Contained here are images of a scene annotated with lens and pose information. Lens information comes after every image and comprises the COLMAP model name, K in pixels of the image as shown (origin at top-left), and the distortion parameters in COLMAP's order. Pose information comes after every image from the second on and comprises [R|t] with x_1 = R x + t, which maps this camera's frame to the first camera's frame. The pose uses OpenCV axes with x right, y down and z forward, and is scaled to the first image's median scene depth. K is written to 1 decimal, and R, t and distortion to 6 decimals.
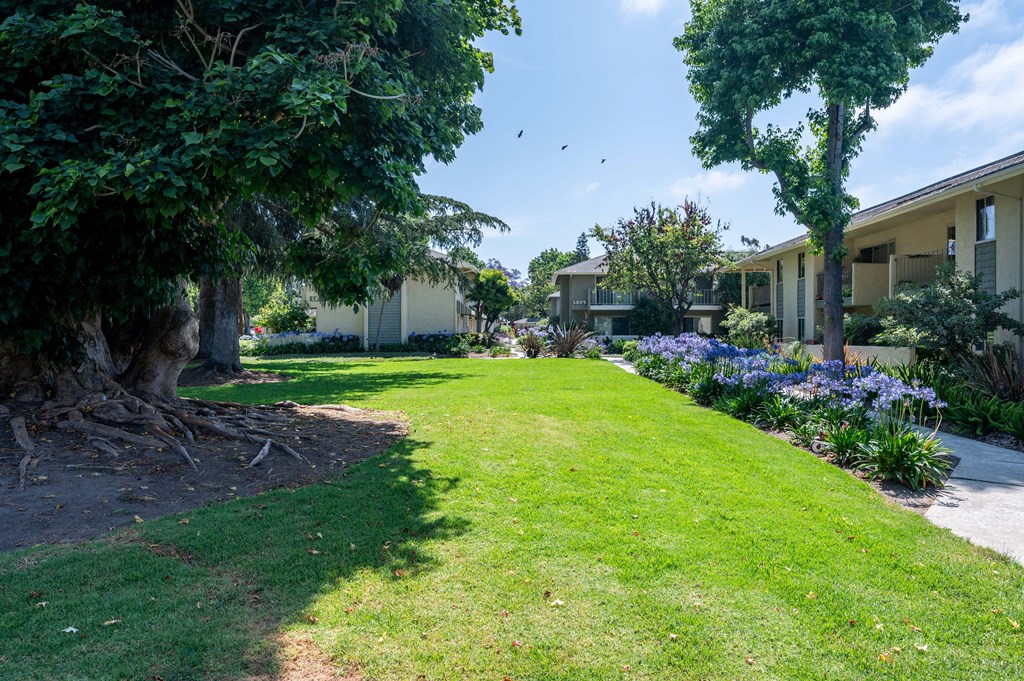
lens RADIAL K [[561.0, 0, 512.7], [0, 561.0, 341.9], [0, 0, 1]] dist [0.003491, 0.001429]
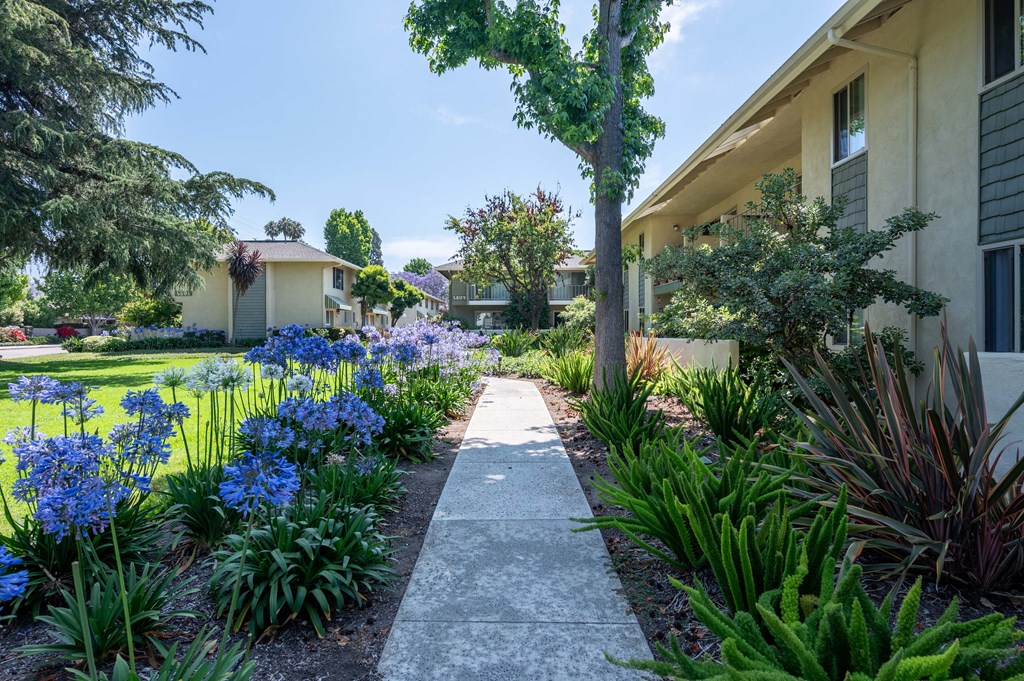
lens RADIAL K [[410.5, 0, 510.9], [0, 410.5, 338.9], [0, 0, 1]] dist [0.002462, -0.000205]
pose [[0.999772, -0.004181, 0.020963, 0.428725], [0.004096, 0.999983, 0.004115, 0.005625], [-0.020980, -0.004028, 0.999772, 0.518442]]
